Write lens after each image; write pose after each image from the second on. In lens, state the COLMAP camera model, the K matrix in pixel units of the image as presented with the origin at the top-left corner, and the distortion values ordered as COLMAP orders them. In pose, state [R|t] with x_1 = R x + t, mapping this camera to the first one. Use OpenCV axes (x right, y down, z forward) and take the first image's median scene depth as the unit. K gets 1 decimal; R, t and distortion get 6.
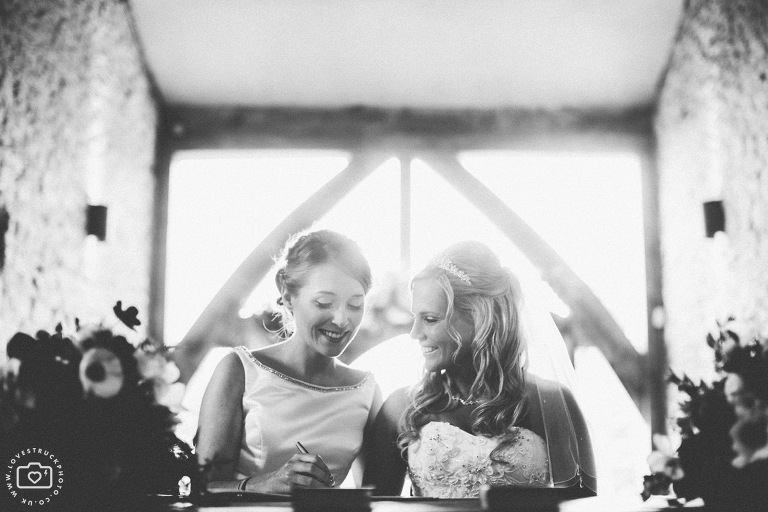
lens RADIAL K [[1122.4, 0, 384.0], [0, 1122.4, 256.0], [0, 0, 1]] dist [-0.056035, 0.039662]
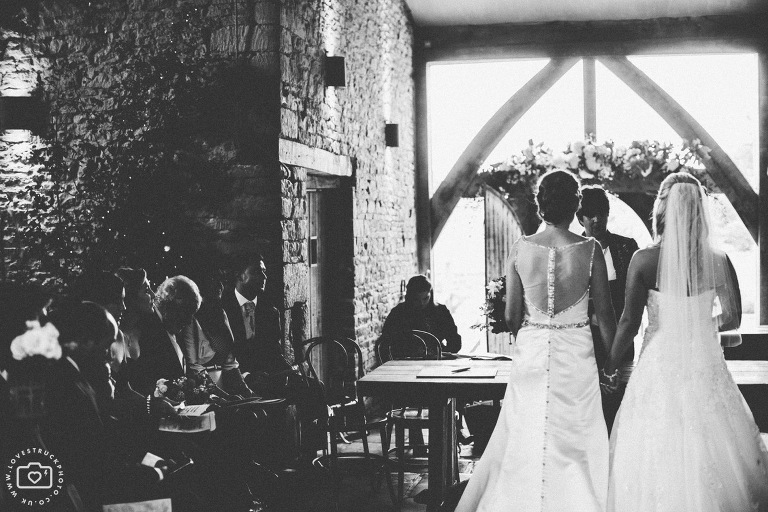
lens RADIAL K [[1122.4, 0, 384.0], [0, 1122.4, 256.0], [0, 0, 1]] dist [-0.056035, 0.039662]
pose [[0.986630, -0.016055, -0.162182, -0.010822], [0.055247, 0.969160, 0.240158, -0.203677], [0.153324, -0.245907, 0.957090, -0.458375]]
